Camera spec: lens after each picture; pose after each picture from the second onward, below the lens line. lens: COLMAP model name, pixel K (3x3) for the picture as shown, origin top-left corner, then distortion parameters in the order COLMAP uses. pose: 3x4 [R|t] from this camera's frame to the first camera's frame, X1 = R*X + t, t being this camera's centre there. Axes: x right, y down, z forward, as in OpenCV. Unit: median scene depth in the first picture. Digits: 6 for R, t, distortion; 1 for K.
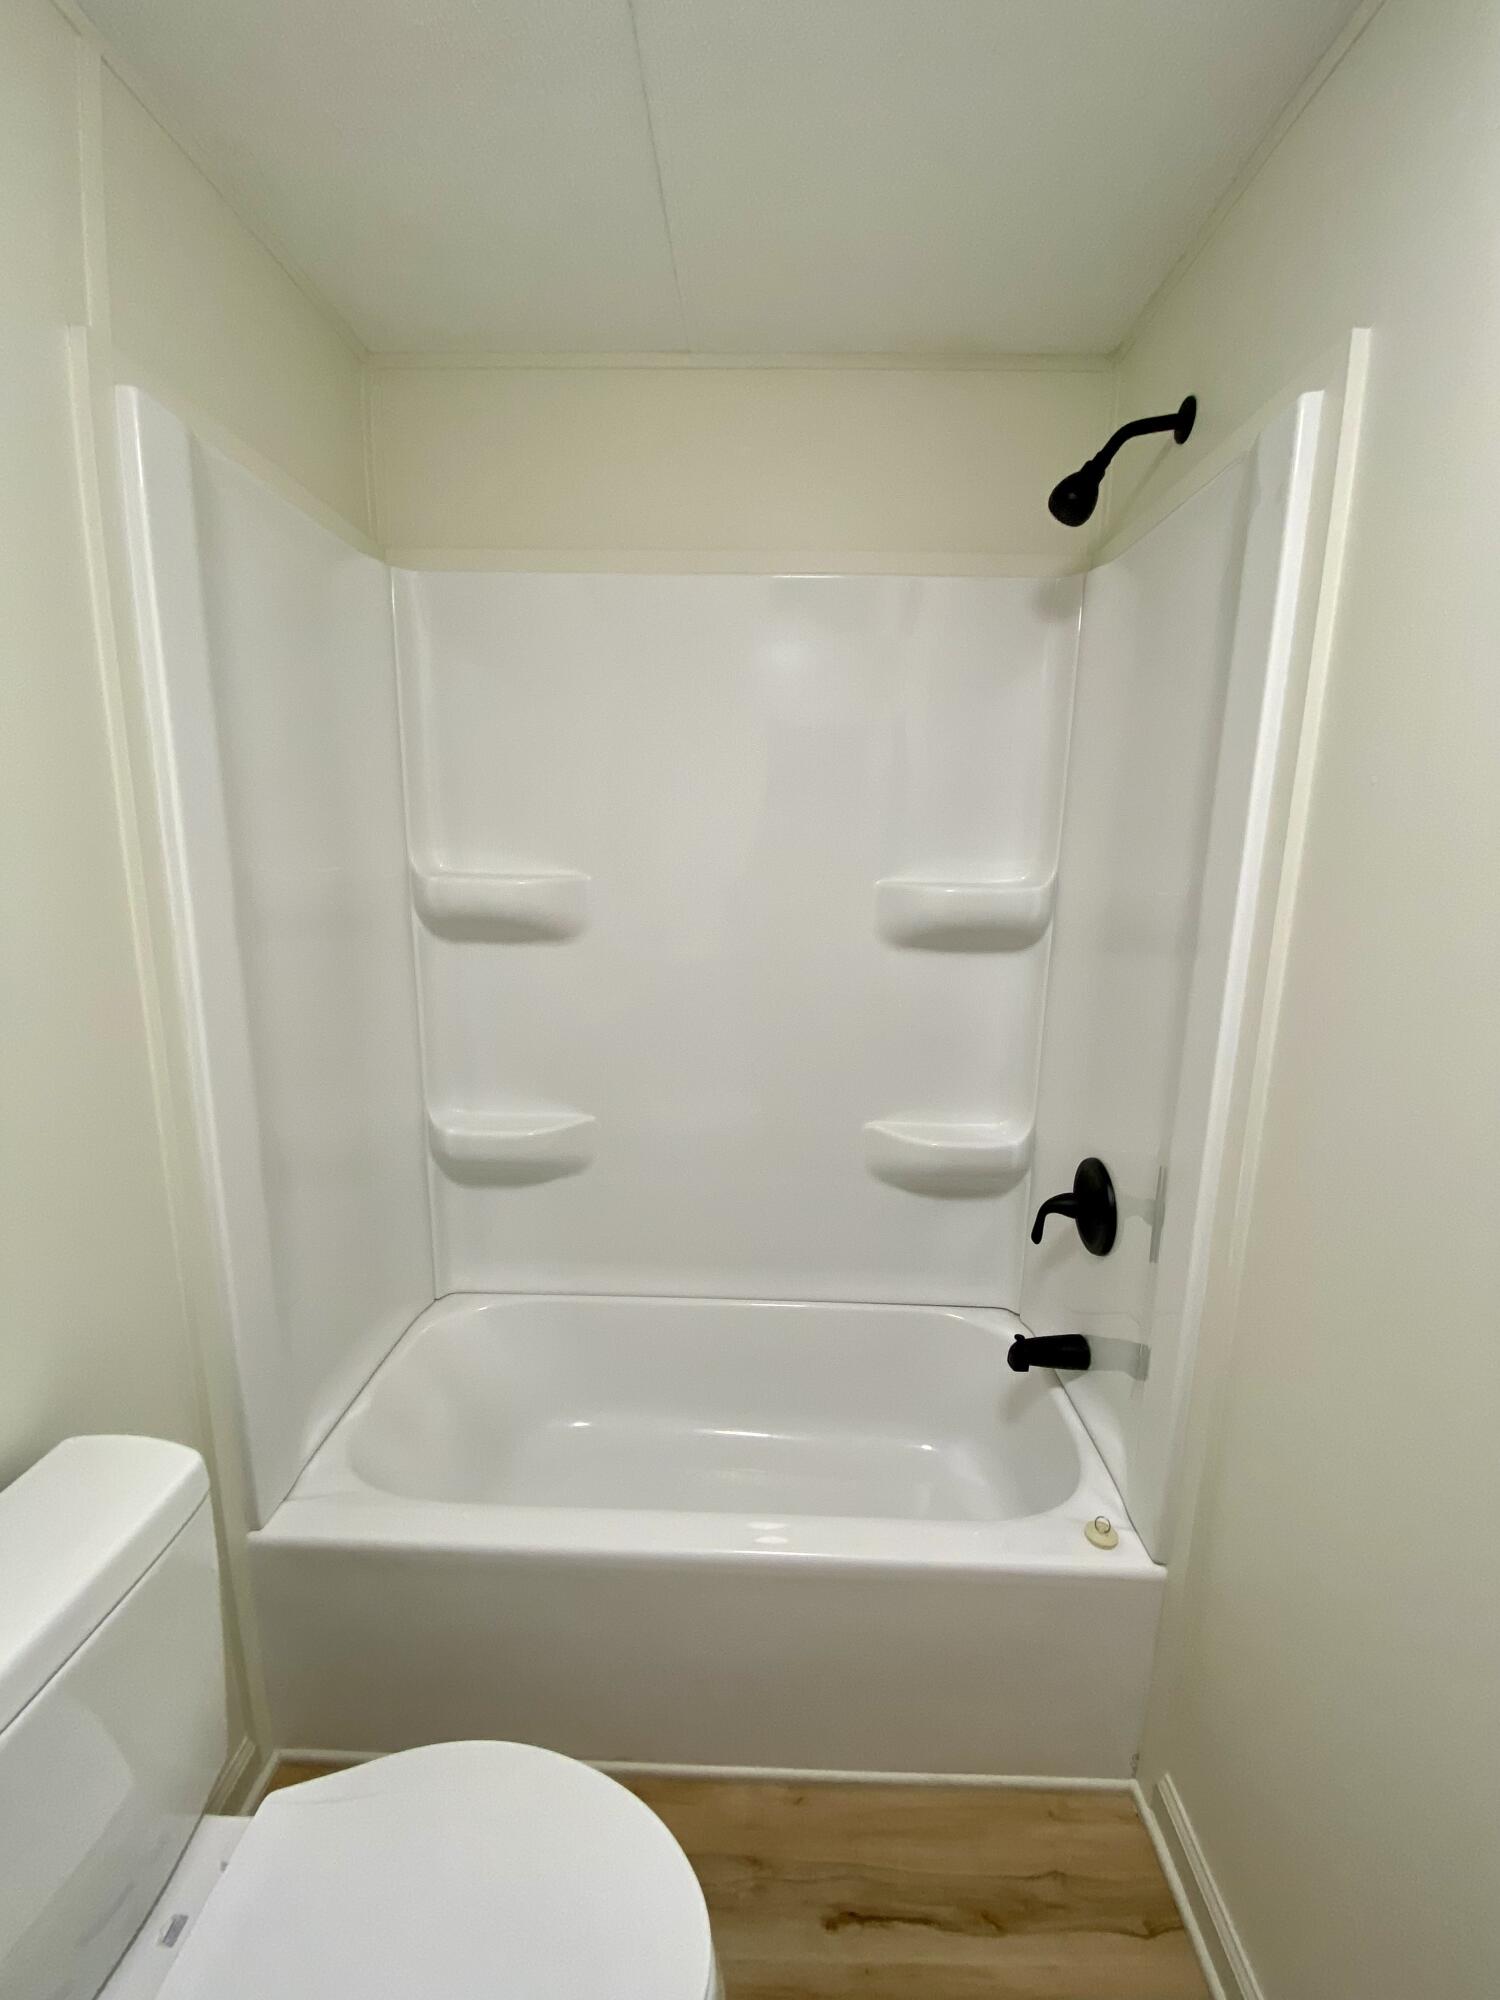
lens RADIAL K [[802.1, 0, 751.9], [0, 802.1, 1004.9], [0, 0, 1]] dist [0.023985, -0.021603]
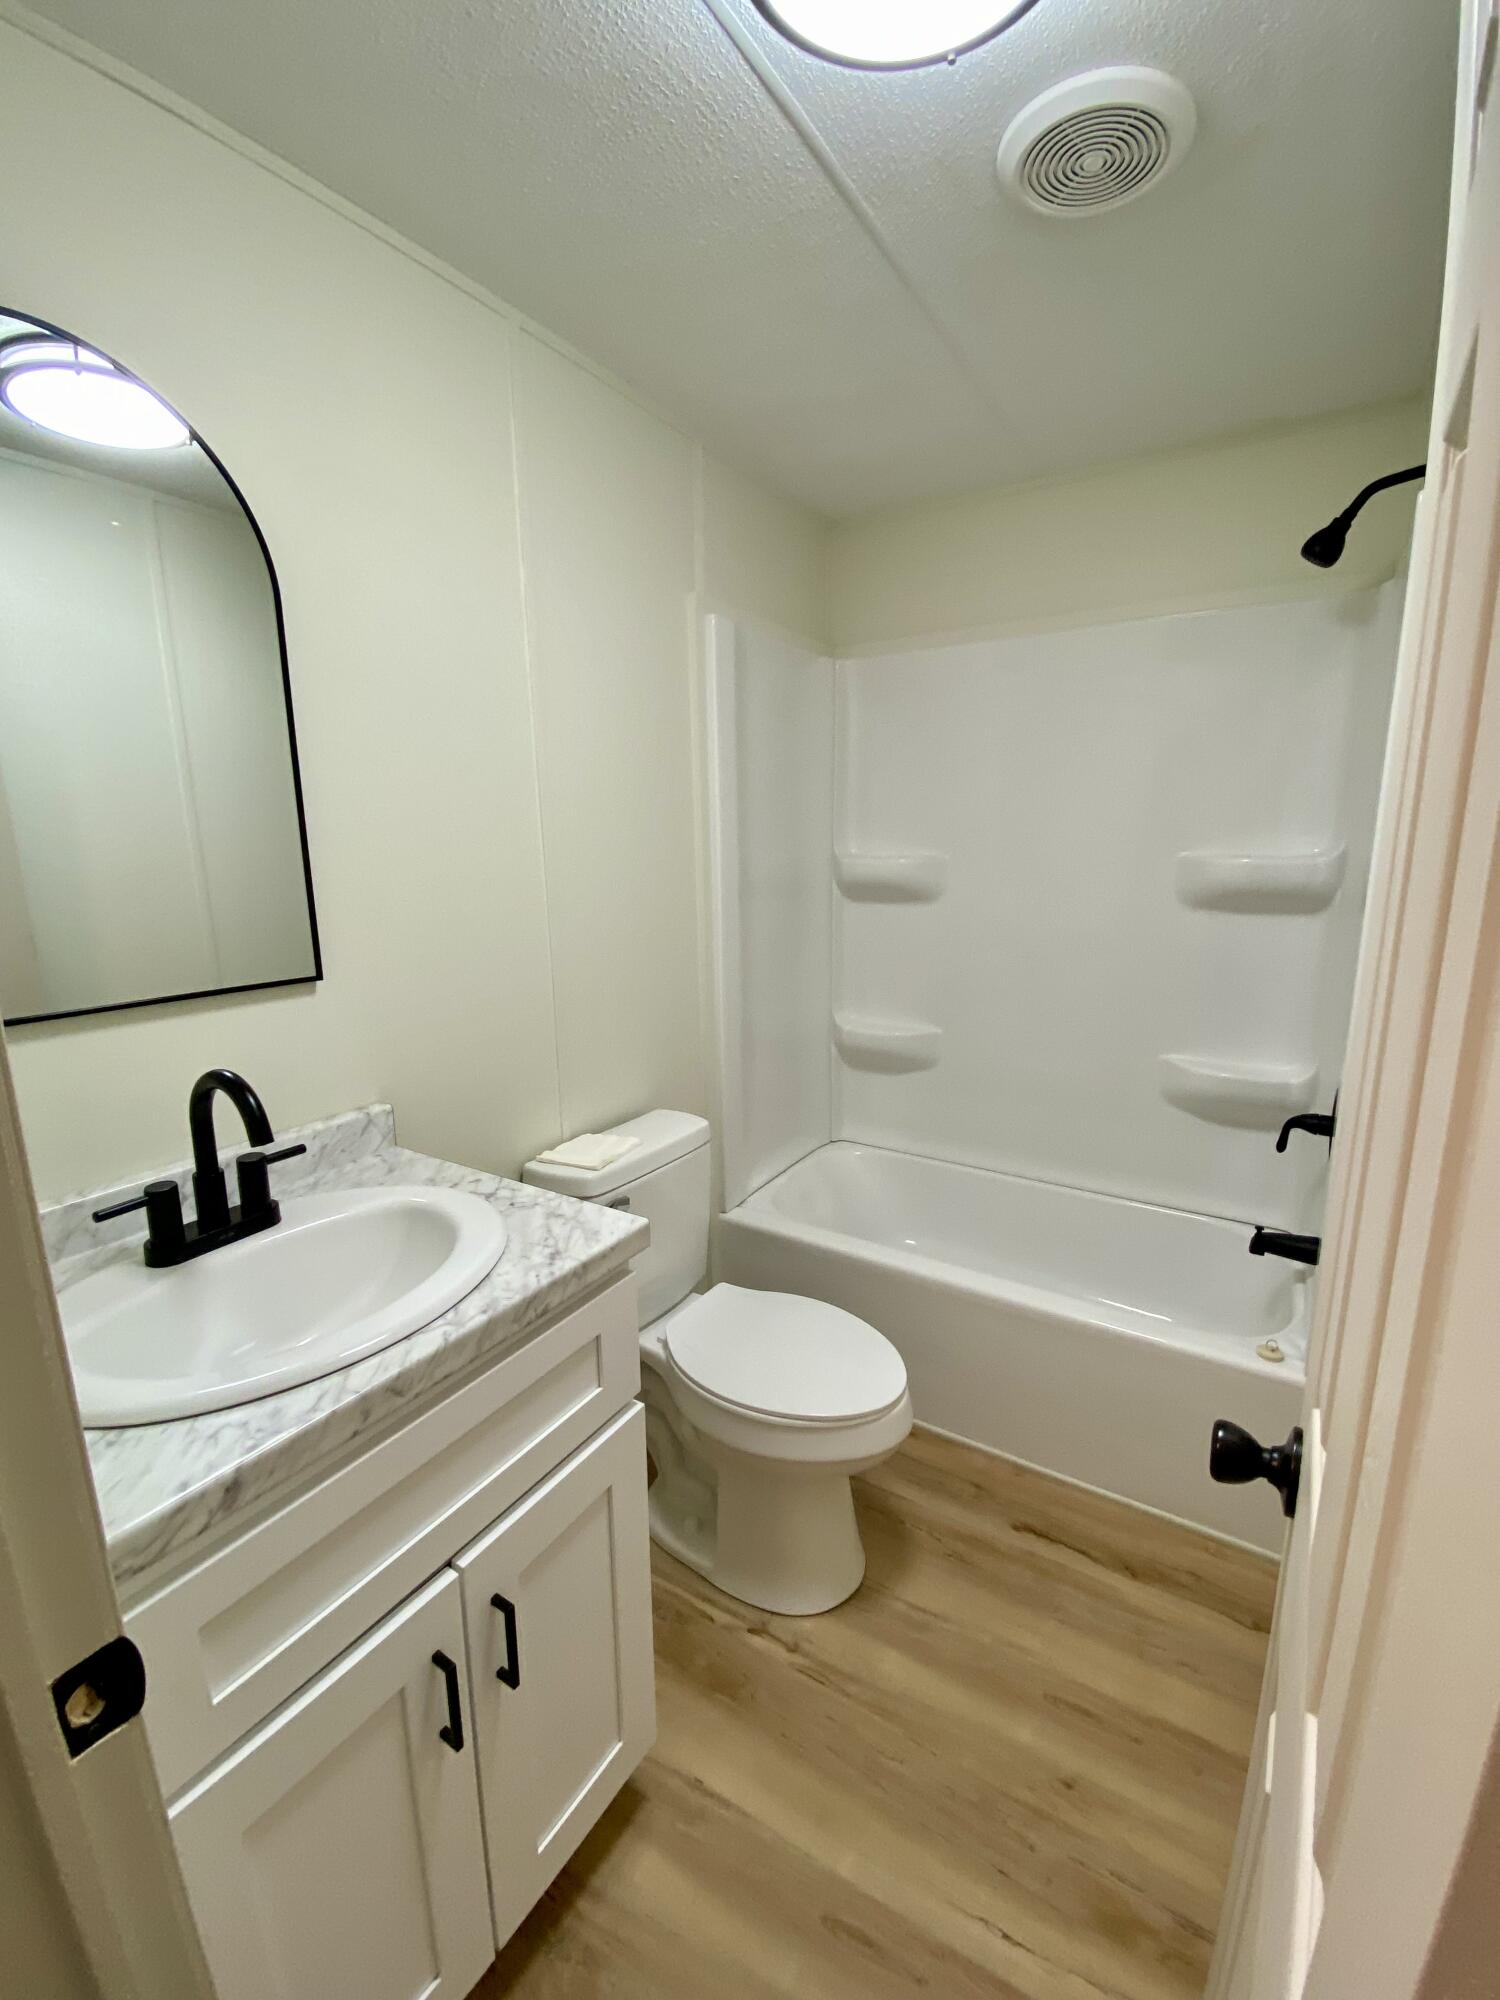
lens RADIAL K [[832.4, 0, 745.6], [0, 832.4, 1007.0], [0, 0, 1]] dist [0.026813, -0.021473]
pose [[0.854780, 0.075168, -0.513518, 0.279833], [-0.071717, 0.997071, 0.026574, 0.096623], [0.514012, 0.014113, 0.857667, -0.464411]]
